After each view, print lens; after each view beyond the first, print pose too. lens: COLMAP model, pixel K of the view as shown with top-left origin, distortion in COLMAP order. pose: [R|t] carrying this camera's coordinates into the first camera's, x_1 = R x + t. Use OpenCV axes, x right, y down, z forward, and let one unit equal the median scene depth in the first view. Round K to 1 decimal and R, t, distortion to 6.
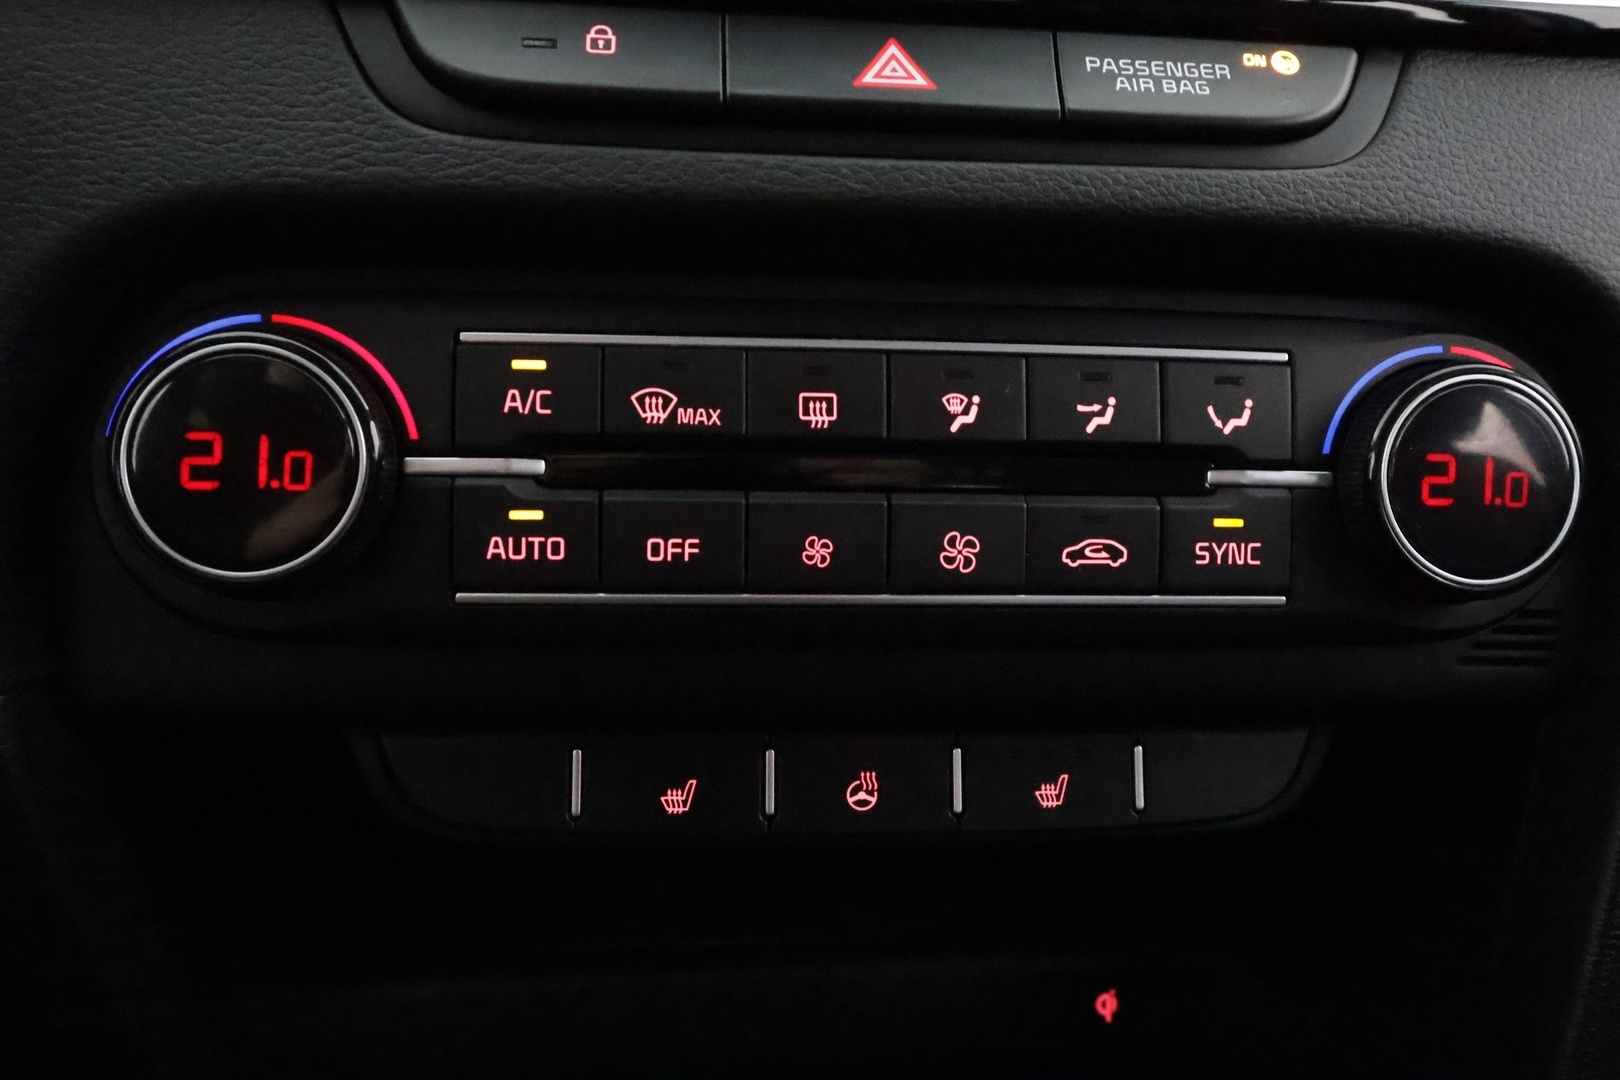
lens RADIAL K [[1283.9, 0, 810.0], [0, 1283.9, 540.0], [0, 0, 1]] dist [0.002164, 0.003753]
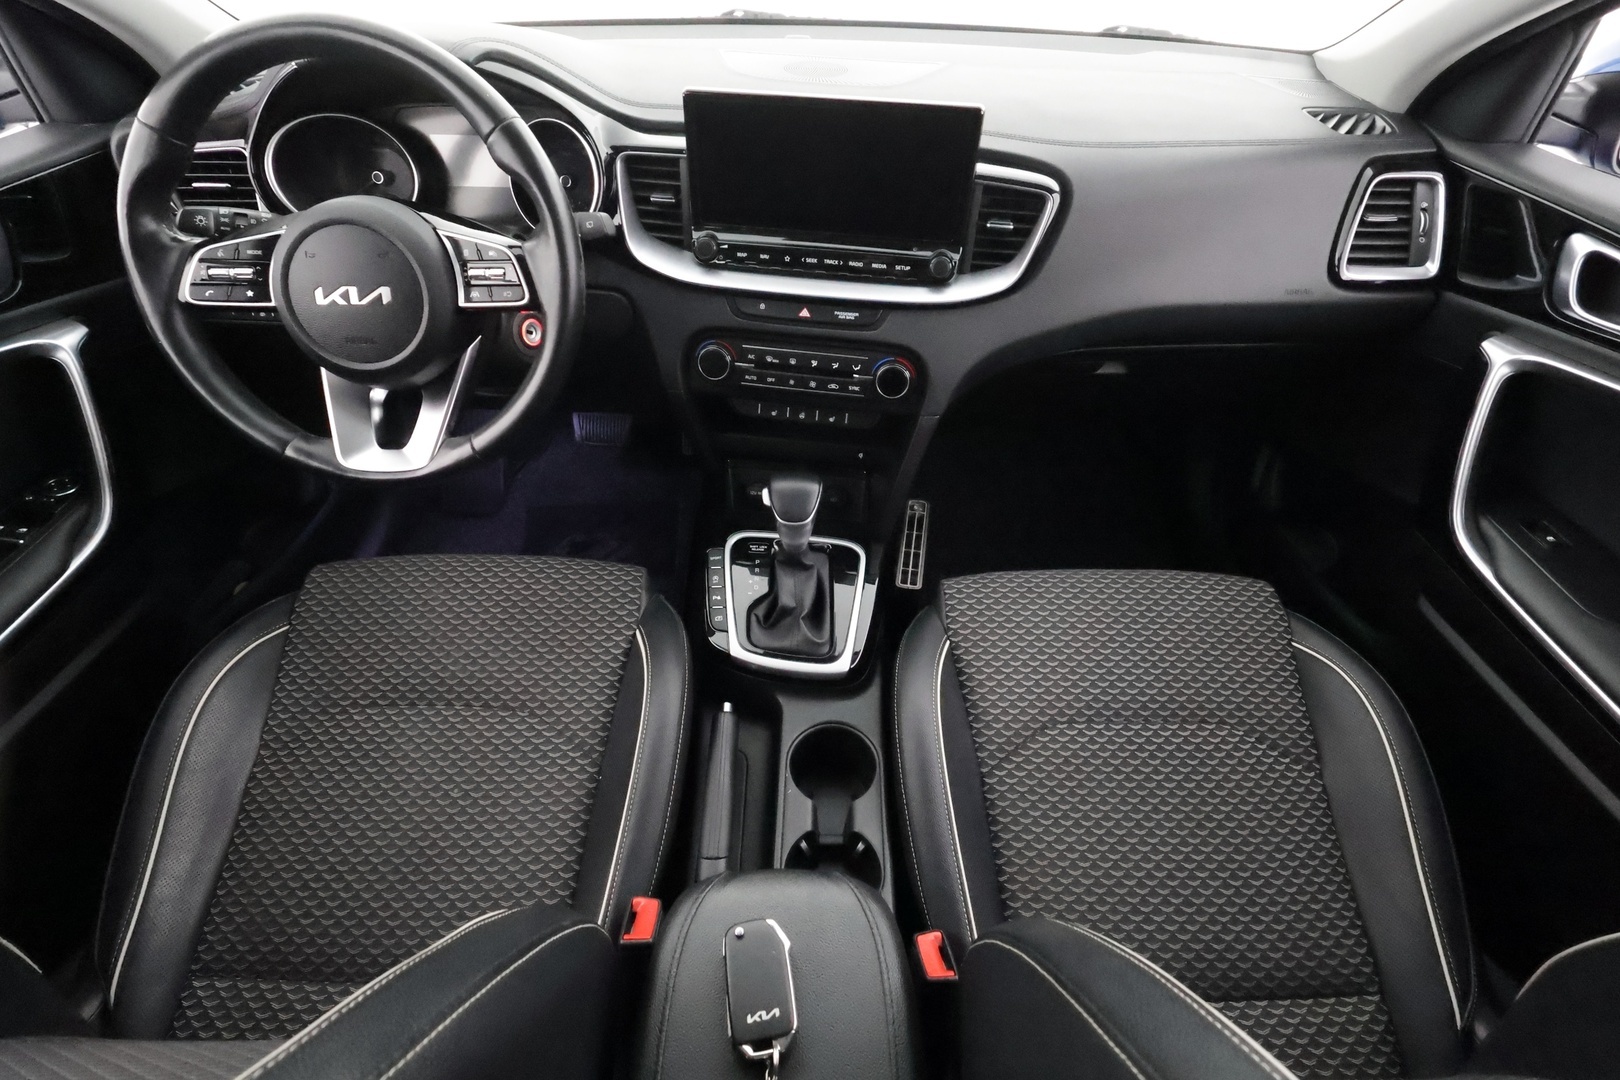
lens RADIAL K [[751.8, 0, 810.0], [0, 751.8, 540.0], [0, 0, 1]] dist [0.001713, -0.000225]
pose [[0.967357, 0.160733, -0.195920, 1.020537], [-0.058848, 0.894462, 0.443254, -1.020171], [0.246489, -0.417255, 0.874723, -2.831845]]
